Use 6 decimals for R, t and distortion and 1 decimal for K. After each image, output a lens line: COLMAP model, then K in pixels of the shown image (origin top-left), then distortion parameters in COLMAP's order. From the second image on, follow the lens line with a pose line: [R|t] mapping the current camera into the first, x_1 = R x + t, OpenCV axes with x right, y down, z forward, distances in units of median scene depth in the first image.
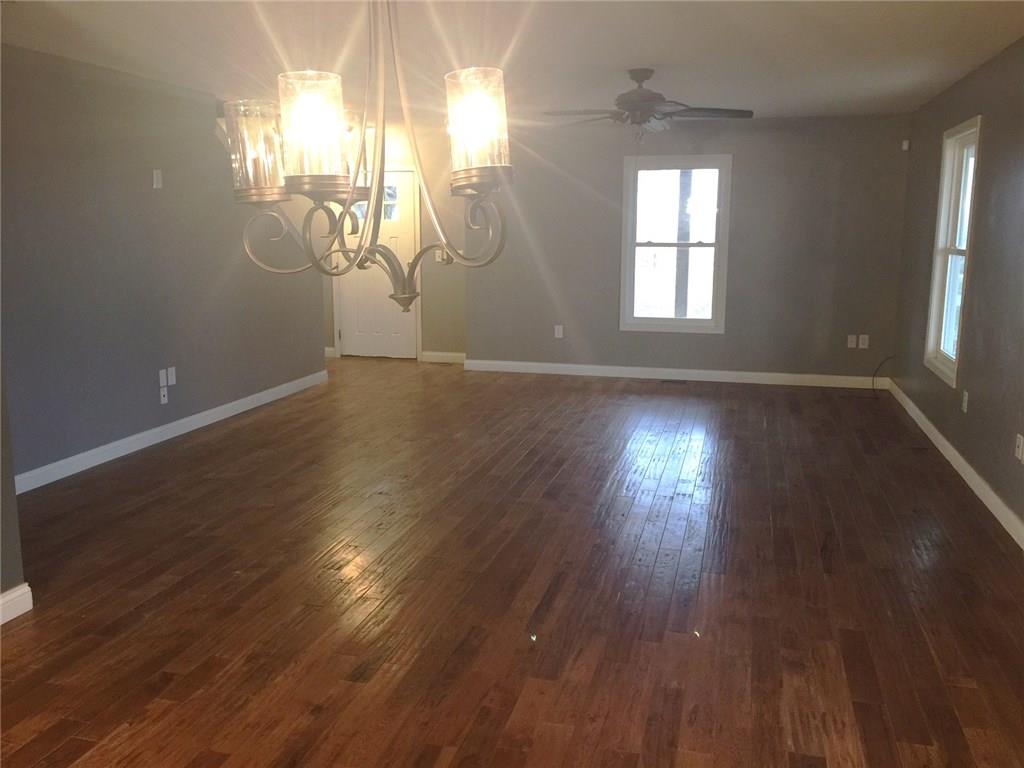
lens RADIAL K [[860.3, 0, 501.8], [0, 860.3, 383.6], [0, 0, 1]] dist [0.054948, -0.058045]
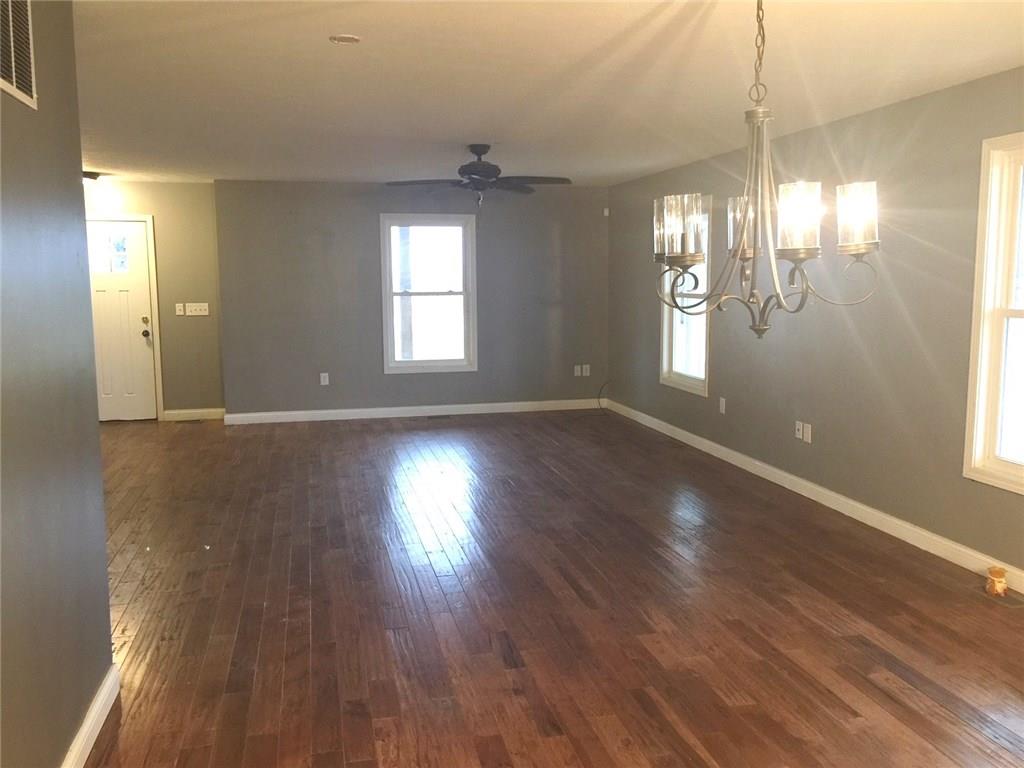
lens RADIAL K [[860.3, 0, 506.1], [0, 860.3, 384.7], [0, 0, 1]] dist [0.054948, -0.058045]
pose [[0.885400, -0.068274, 0.459789, -0.365376], [0.093677, 0.995068, -0.032633, 0.000884], [-0.455293, 0.071965, 0.887428, -0.027216]]
